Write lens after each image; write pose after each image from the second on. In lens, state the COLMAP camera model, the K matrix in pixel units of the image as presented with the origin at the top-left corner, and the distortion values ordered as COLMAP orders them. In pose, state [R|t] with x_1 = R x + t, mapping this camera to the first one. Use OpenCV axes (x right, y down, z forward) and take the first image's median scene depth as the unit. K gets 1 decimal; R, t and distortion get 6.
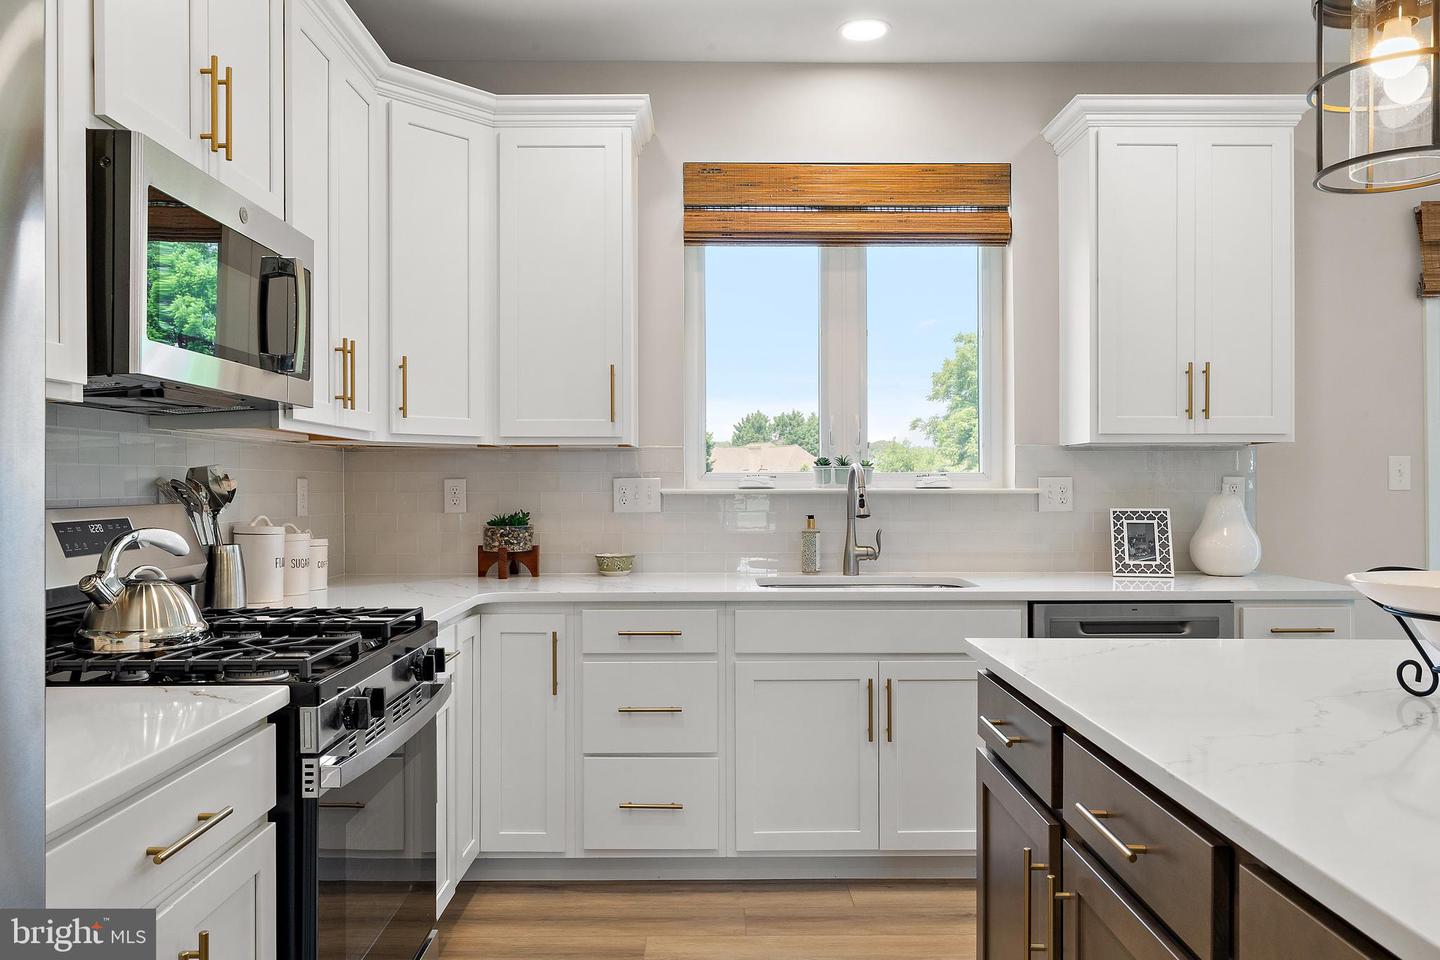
lens RADIAL K [[1036.3, 0, 720.0], [0, 1036.3, 480.0], [0, 0, 1]] dist [-0.004565, -0.003395]
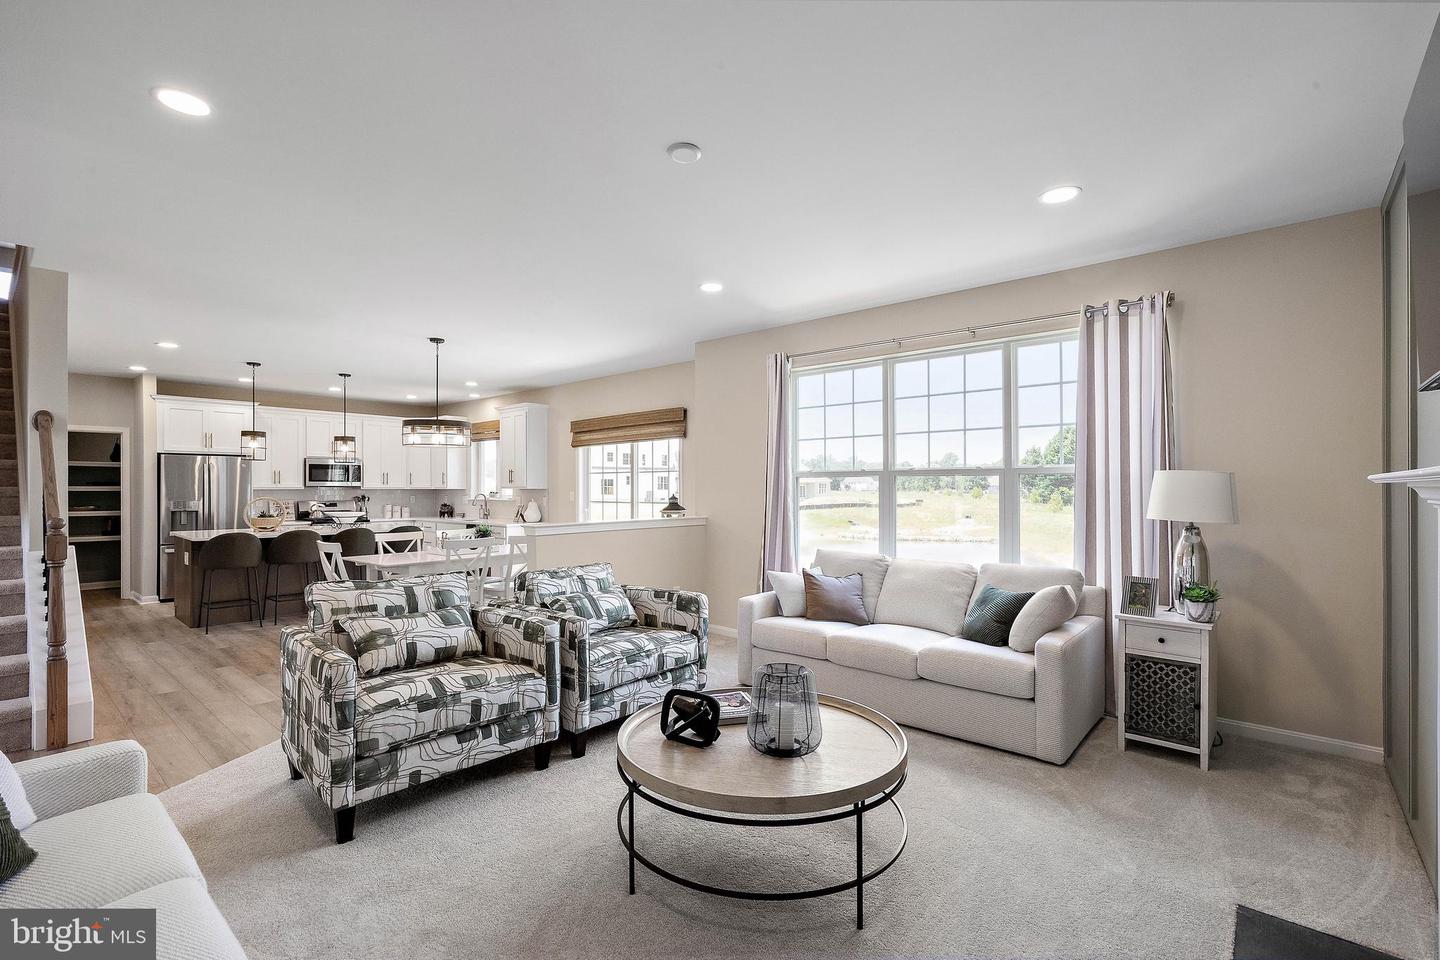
lens RADIAL K [[647.9, 0, 720.0], [0, 647.9, 480.0], [0, 0, 1]] dist [0.000306, 0.000140]
pose [[0.745643, -0.008261, -0.666295, 2.641881], [0.000900, 0.999935, -0.011391, -0.037564], [0.666345, 0.007894, 0.745602, -0.351047]]
